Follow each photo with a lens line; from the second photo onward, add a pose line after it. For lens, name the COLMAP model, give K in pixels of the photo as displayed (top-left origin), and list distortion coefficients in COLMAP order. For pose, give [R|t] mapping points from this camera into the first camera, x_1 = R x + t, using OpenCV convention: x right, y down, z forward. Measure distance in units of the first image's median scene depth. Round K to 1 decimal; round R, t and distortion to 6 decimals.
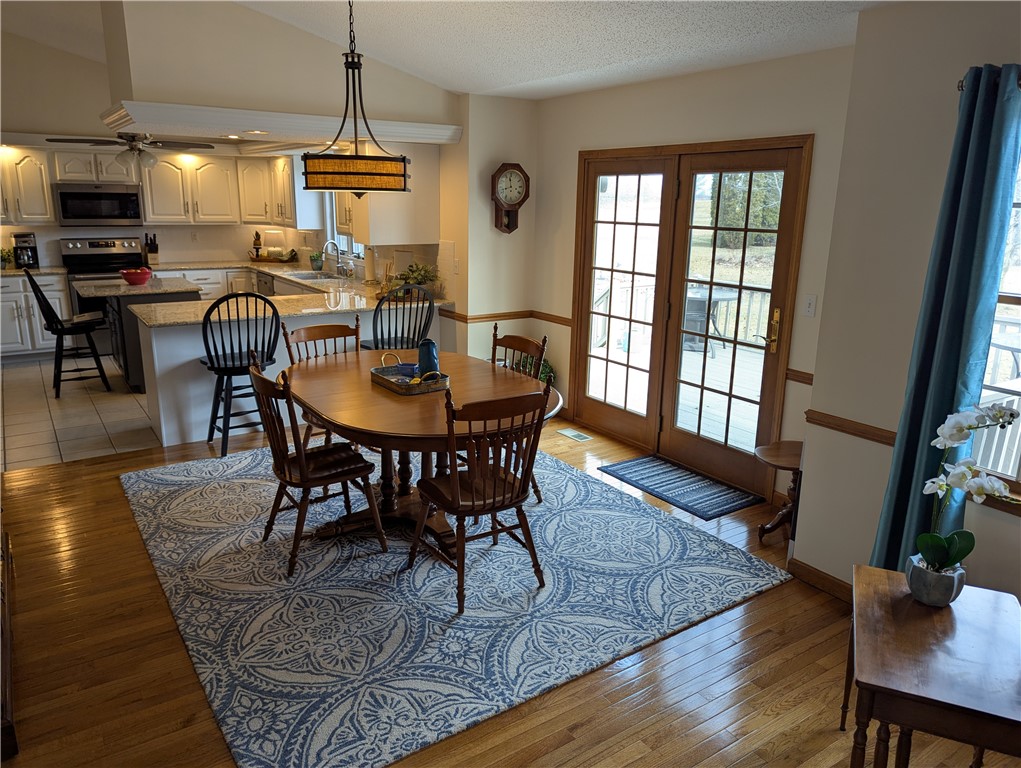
lens RADIAL K [[728.2, 0, 508.5], [0, 728.2, 381.3], [0, 0, 1]] dist [0.051446, -0.043832]
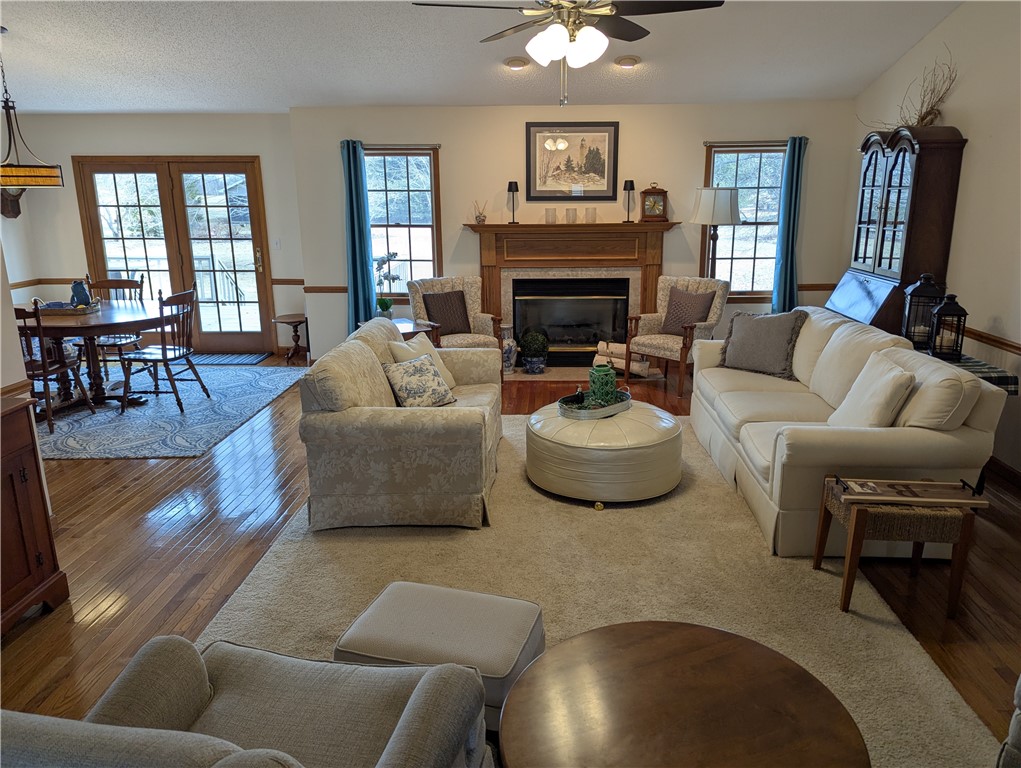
lens RADIAL K [[728.2, 0, 514.5], [0, 728.2, 384.2], [0, 0, 1]] dist [0.051446, -0.043832]
pose [[0.604490, -0.221693, 0.765143, -0.725006], [0.207983, 0.971103, 0.117054, 0.150857], [-0.768983, 0.088379, 0.633131, -0.636000]]
